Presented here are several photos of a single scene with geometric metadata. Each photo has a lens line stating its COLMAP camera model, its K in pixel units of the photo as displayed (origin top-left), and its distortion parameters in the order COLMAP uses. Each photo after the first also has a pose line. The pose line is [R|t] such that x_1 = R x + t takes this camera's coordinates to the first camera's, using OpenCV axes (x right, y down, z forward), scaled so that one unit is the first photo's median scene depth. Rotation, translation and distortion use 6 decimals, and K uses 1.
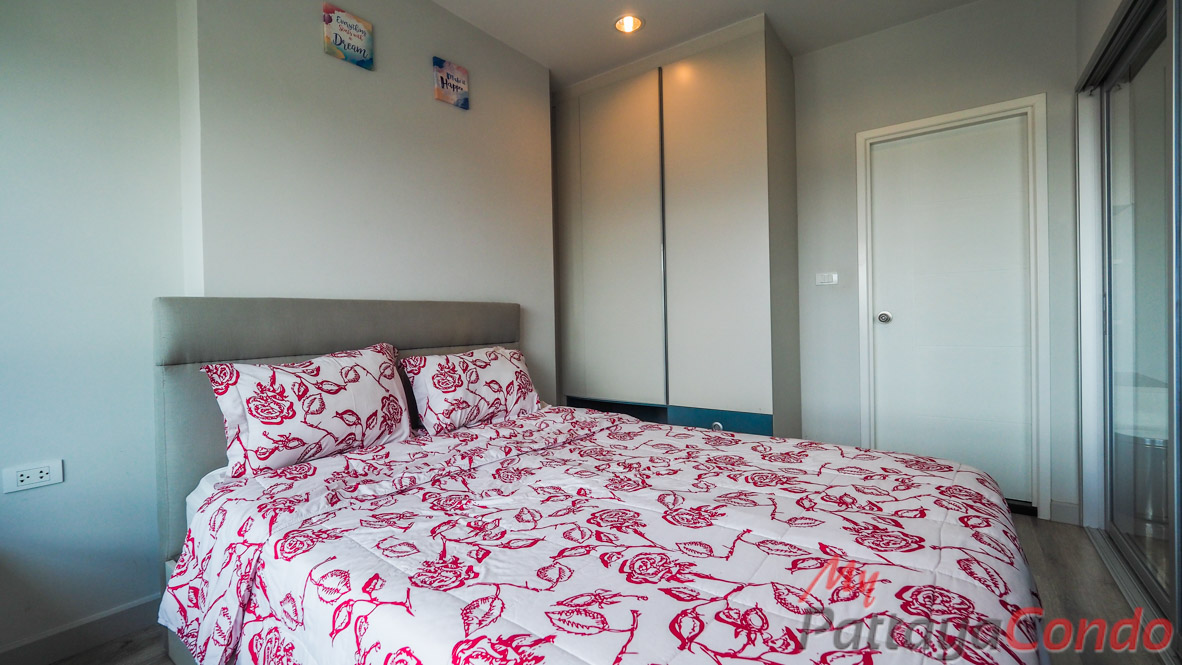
lens RADIAL K [[488.1, 0, 587.7], [0, 488.1, 324.5], [0, 0, 1]] dist [-0.000688, -0.000065]
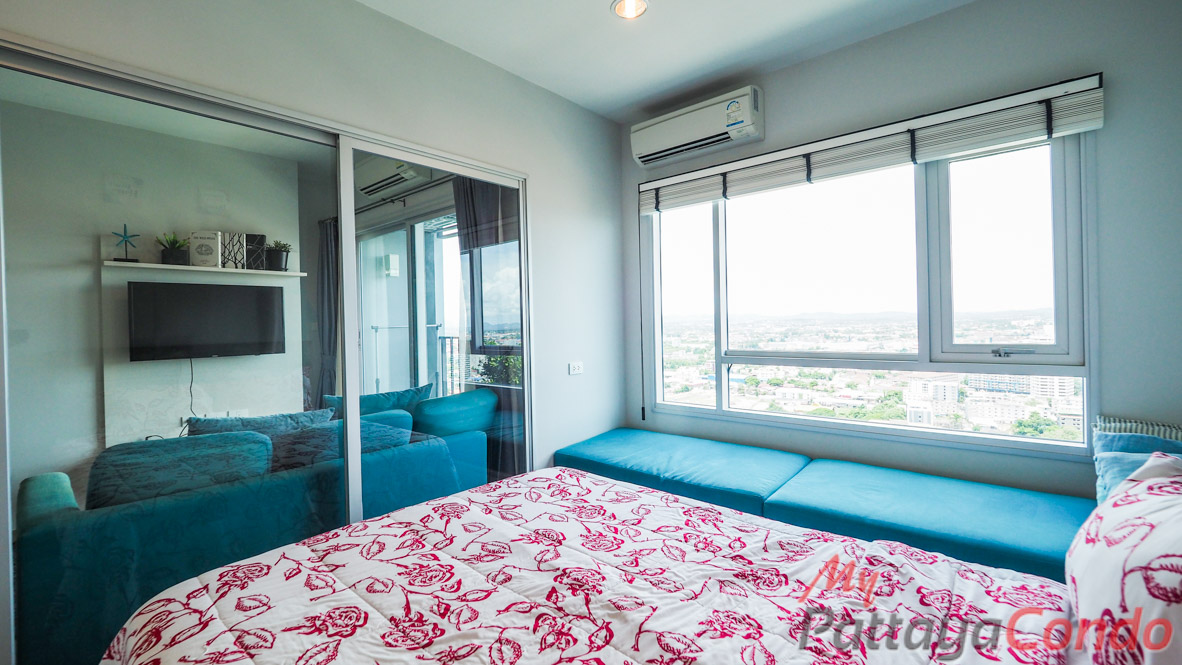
lens RADIAL K [[488.1, 0, 587.7], [0, 488.1, 324.5], [0, 0, 1]] dist [-0.000688, -0.000065]
pose [[-0.996505, 0.042479, 0.071931, -0.023260], [0.043749, 0.998912, 0.016179, -0.197353], [-0.071165, 0.019269, -0.997278, 2.334096]]
